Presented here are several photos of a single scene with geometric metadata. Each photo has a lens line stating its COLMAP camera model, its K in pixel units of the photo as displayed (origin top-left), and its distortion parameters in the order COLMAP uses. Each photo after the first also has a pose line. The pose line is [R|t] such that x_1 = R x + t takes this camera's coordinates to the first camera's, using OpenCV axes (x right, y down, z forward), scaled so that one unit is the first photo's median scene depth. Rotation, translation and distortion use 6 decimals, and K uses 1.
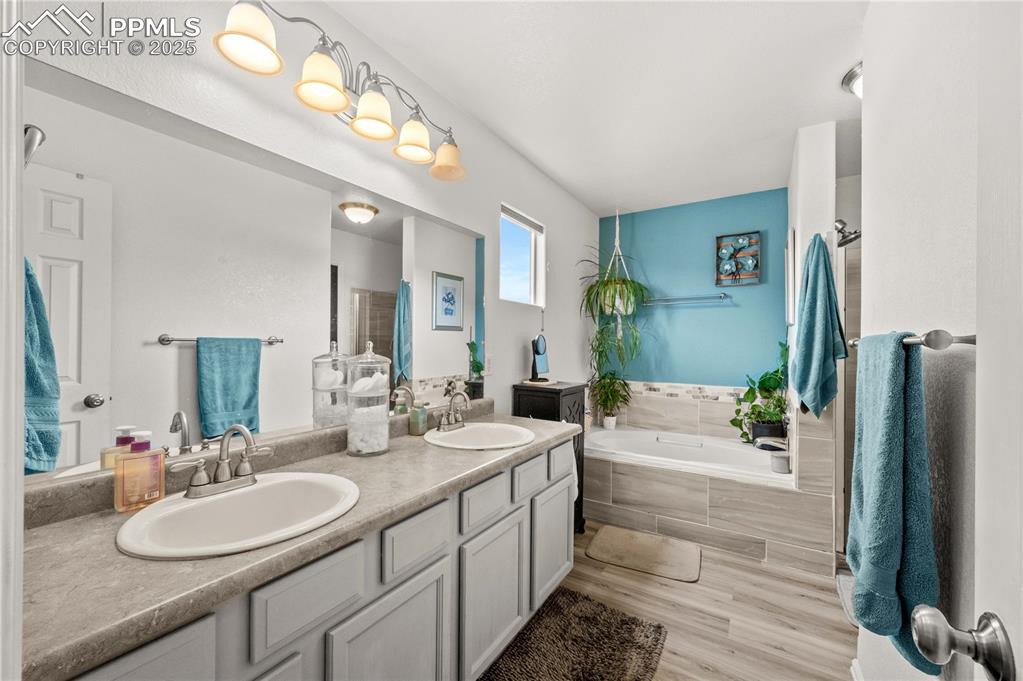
lens RADIAL K [[411.3, 0, 502.0], [0, 411.3, 339.2], [0, 0, 1]] dist [-0.002331, -0.000173]
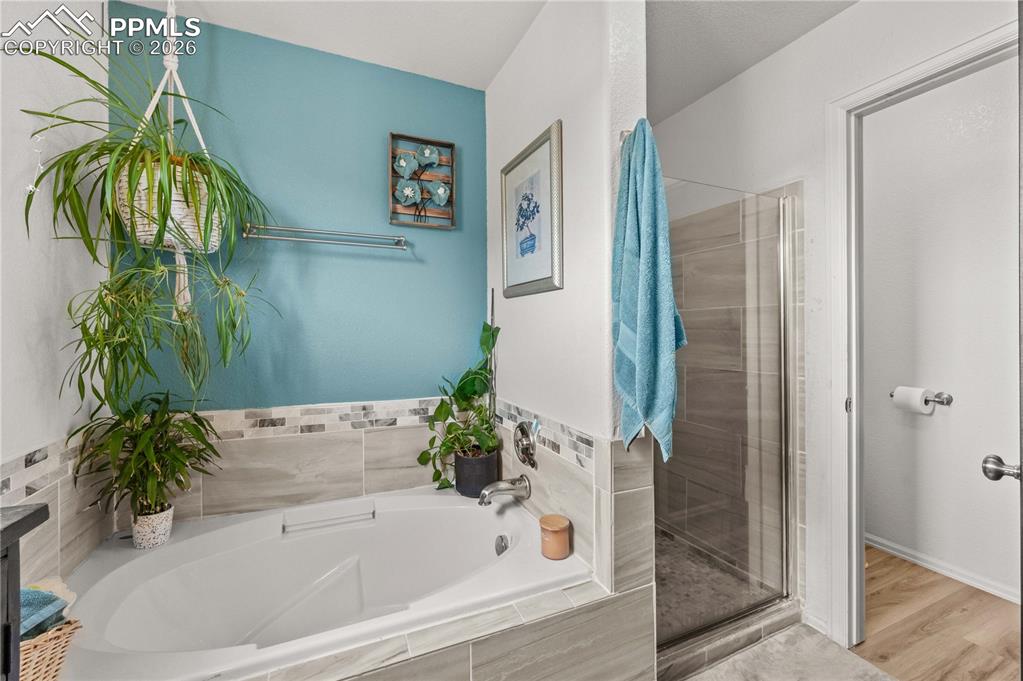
lens RADIAL K [[411.3, 0, 502.0], [0, 411.3, 339.2], [0, 0, 1]] dist [-0.002331, -0.000173]
pose [[0.549215, -0.016893, 0.835511, 0.130684], [-0.005362, 0.999704, 0.023738, 0.015670], [-0.835664, -0.017517, 0.548961, 0.550555]]
